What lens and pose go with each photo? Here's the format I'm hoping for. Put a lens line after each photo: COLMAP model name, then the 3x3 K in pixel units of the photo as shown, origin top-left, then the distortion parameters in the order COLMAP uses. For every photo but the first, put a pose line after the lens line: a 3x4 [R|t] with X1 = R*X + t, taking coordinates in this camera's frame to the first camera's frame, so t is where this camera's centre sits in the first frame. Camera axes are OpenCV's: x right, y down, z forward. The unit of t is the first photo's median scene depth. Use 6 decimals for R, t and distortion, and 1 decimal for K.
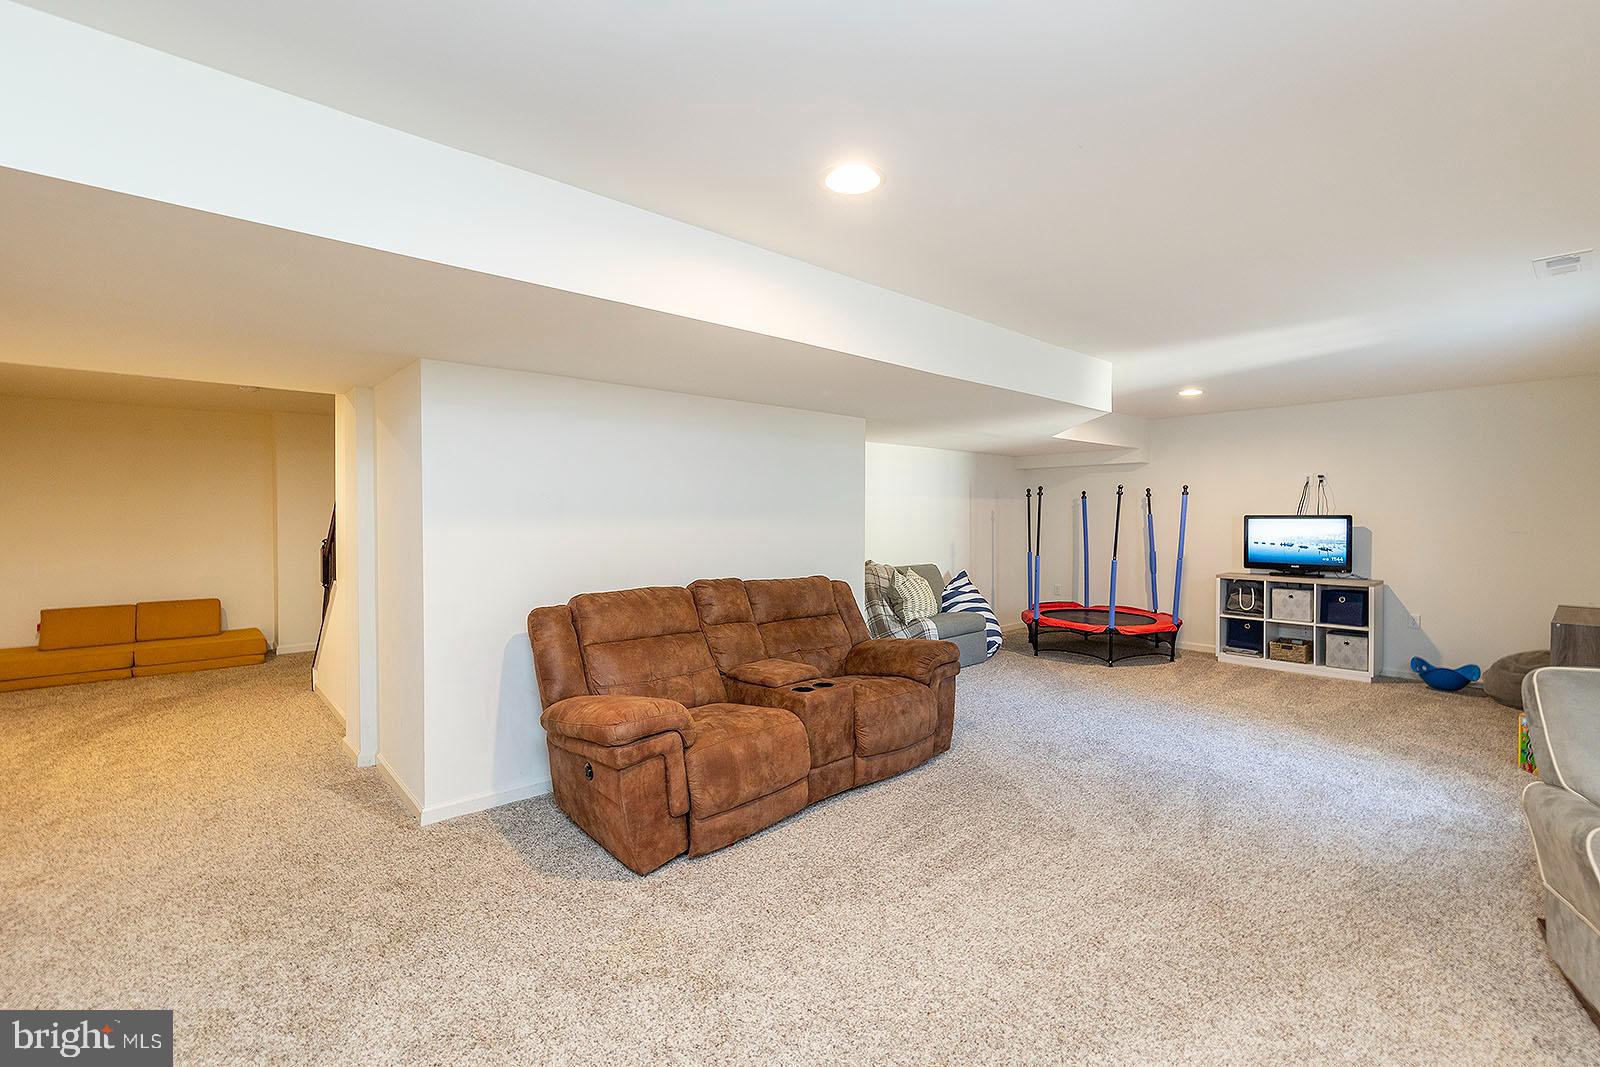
lens RADIAL K [[679.2, 0, 800.9], [0, 679.2, 527.2], [0, 0, 1]] dist [-0.000724, 0.000004]
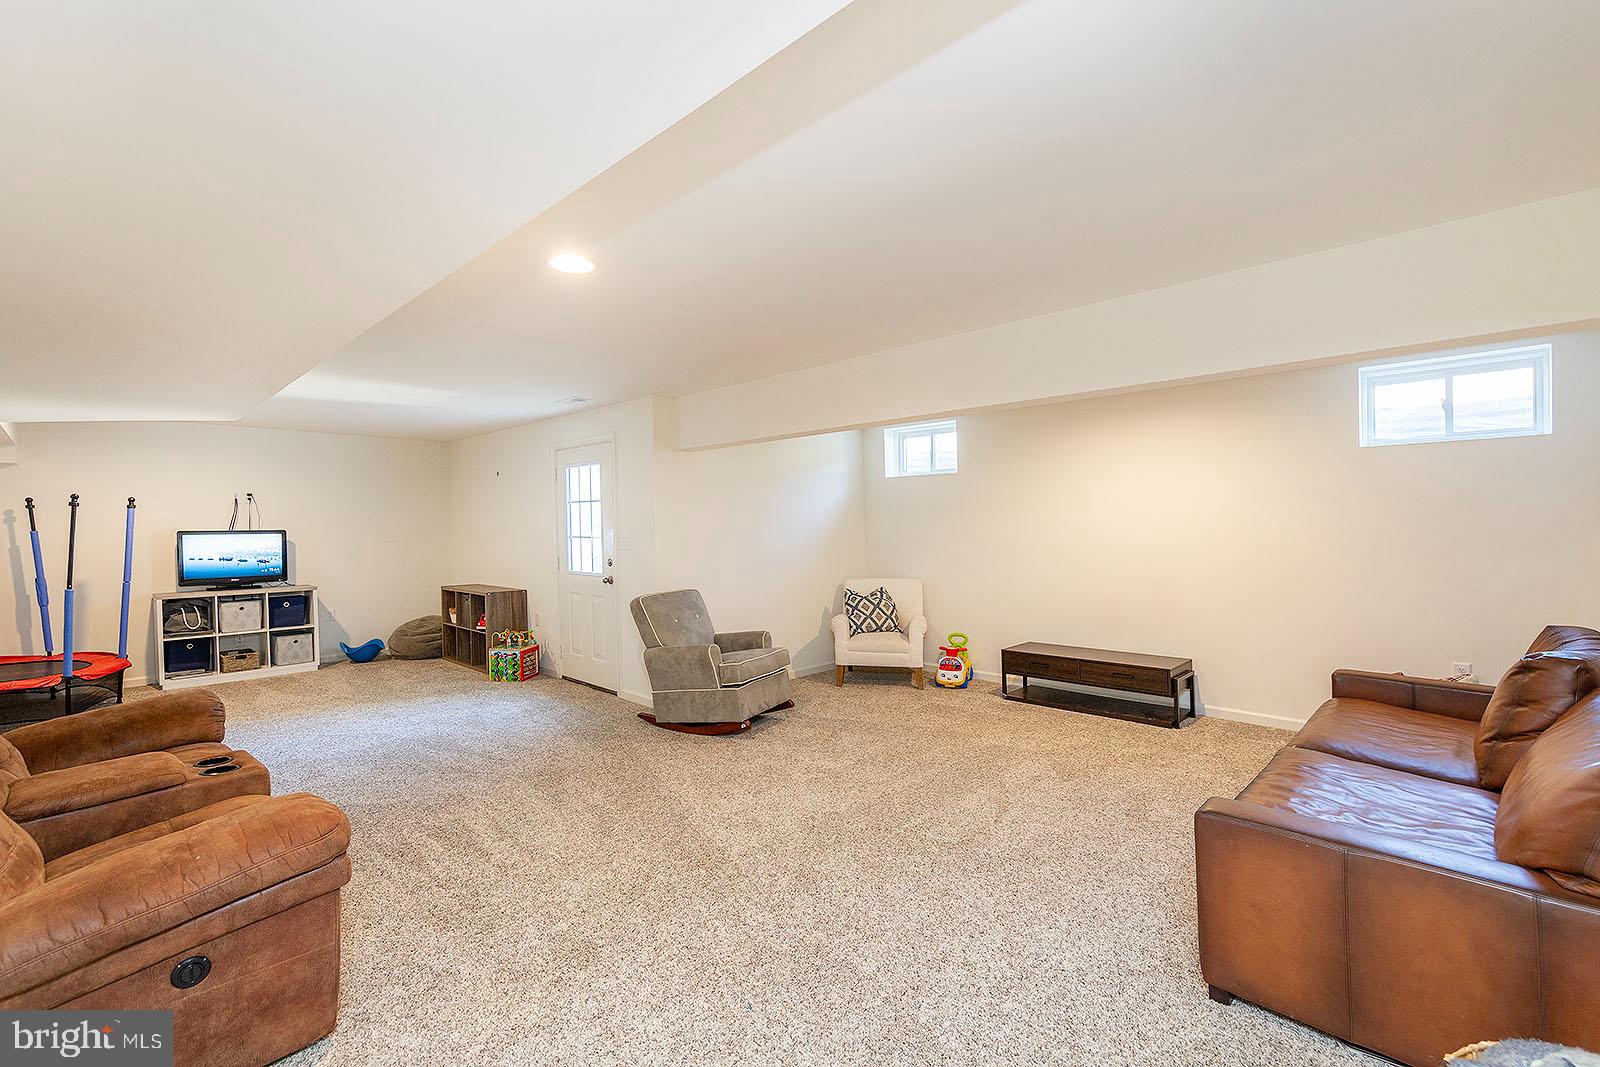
lens RADIAL K [[679.2, 0, 800.9], [0, 679.2, 531.0], [0, 0, 1]] dist [-0.000724, 0.000004]
pose [[-0.073384, -0.007000, 0.997279, -0.383649], [0.023241, 0.999692, 0.008727, -0.006261], [-0.997033, 0.023819, -0.073198, 0.212698]]
